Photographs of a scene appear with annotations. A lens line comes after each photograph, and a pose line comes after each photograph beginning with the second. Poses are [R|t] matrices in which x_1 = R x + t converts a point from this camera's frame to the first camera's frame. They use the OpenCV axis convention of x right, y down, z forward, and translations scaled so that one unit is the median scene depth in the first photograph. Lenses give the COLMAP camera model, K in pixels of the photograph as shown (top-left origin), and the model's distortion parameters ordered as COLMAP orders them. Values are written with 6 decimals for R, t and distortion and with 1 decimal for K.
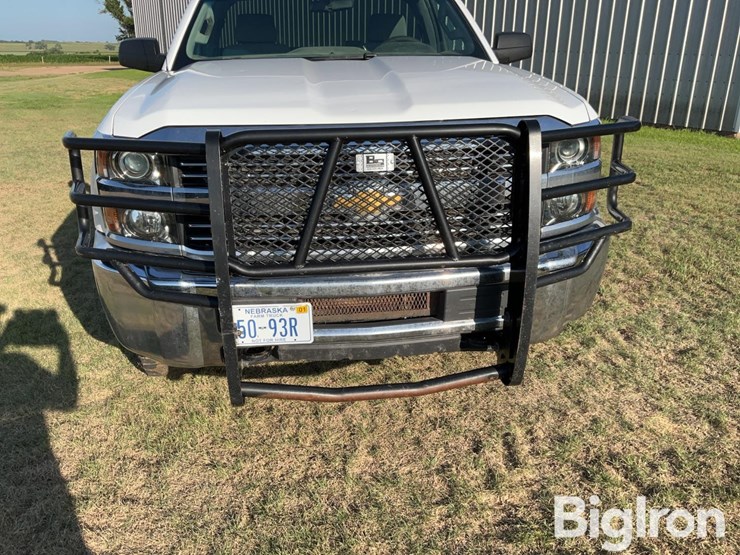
lens RADIAL K [[614.0, 0, 370.0], [0, 614.0, 277.5], [0, 0, 1]] dist [0.077329, -0.154238]
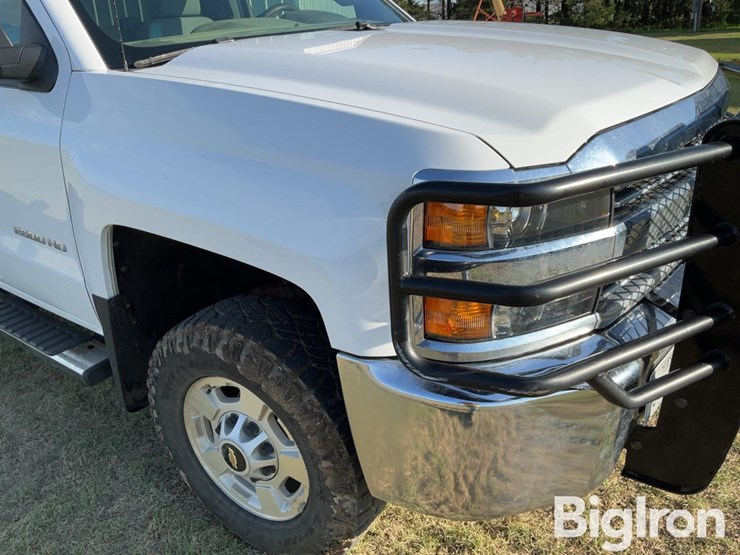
lens RADIAL K [[616.5, 0, 366.4], [0, 616.5, 275.7], [0, 0, 1]] dist [0.073270, -0.131023]
pose [[0.662492, -0.307975, 0.682829, -0.822666], [0.295484, 0.945096, 0.139581, -0.231235], [-0.688327, 0.109294, 0.717120, 0.647220]]
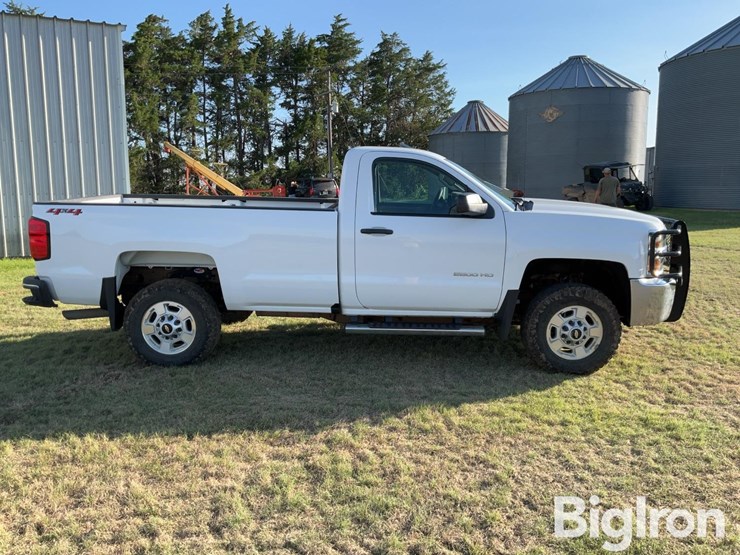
lens RADIAL K [[616.5, 0, 366.4], [0, 616.5, 275.7], [0, 0, 1]] dist [0.073270, -0.131023]
pose [[0.127346, -0.143483, 0.981425, -2.759463], [0.348654, 0.932810, 0.091135, -0.631987], [-0.928560, 0.330572, 0.168815, 1.583921]]
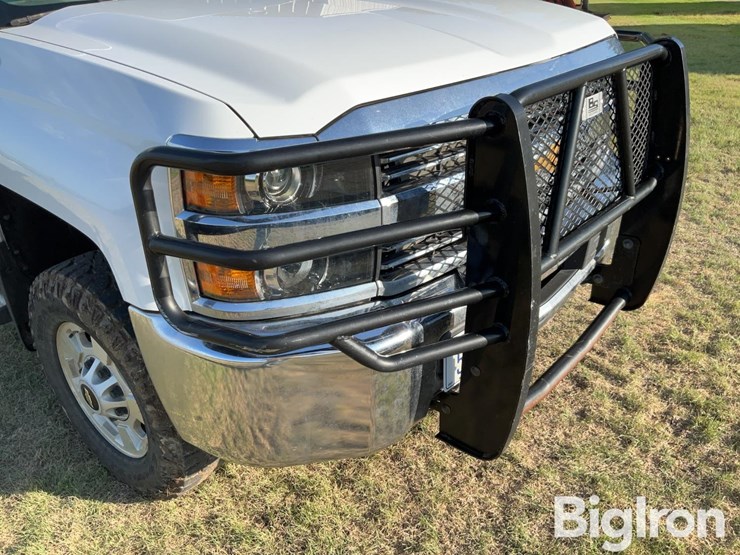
lens RADIAL K [[616.5, 0, 366.4], [0, 616.5, 275.7], [0, 0, 1]] dist [0.073270, -0.131023]
pose [[0.727163, -0.316923, 0.608928, -0.663809], [0.260411, 0.948098, 0.182473, -0.169963], [-0.635153, 0.025884, 0.771952, 0.458958]]
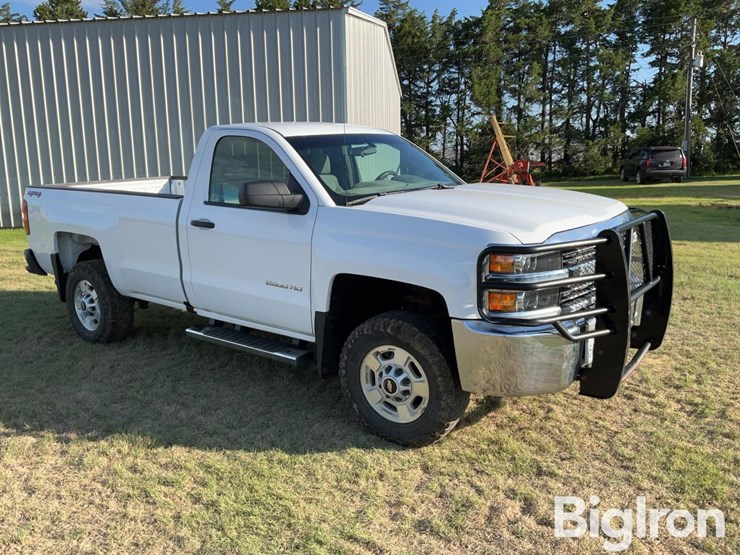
lens RADIAL K [[616.5, 0, 366.4], [0, 616.5, 275.7], [0, 0, 1]] dist [0.073270, -0.131023]
pose [[0.680810, -0.145636, 0.717835, -1.597563], [0.272174, 0.960161, -0.063337, -0.148296], [-0.680014, 0.238496, 0.693326, 0.221437]]
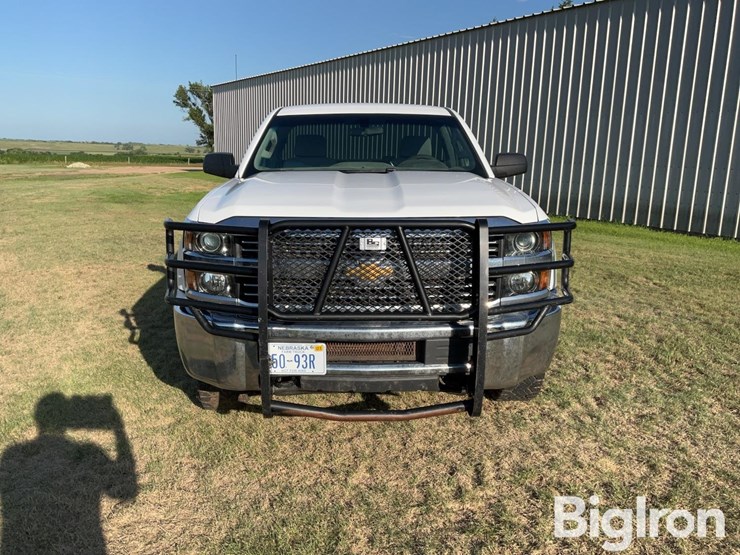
lens RADIAL K [[616.5, 0, 366.4], [0, 616.5, 275.7], [0, 0, 1]] dist [0.073270, -0.131023]
pose [[0.994611, 0.037031, -0.096841, 0.111411], [-0.052171, 0.985929, -0.158816, 0.095819], [0.089598, 0.163013, 0.982547, -0.336168]]
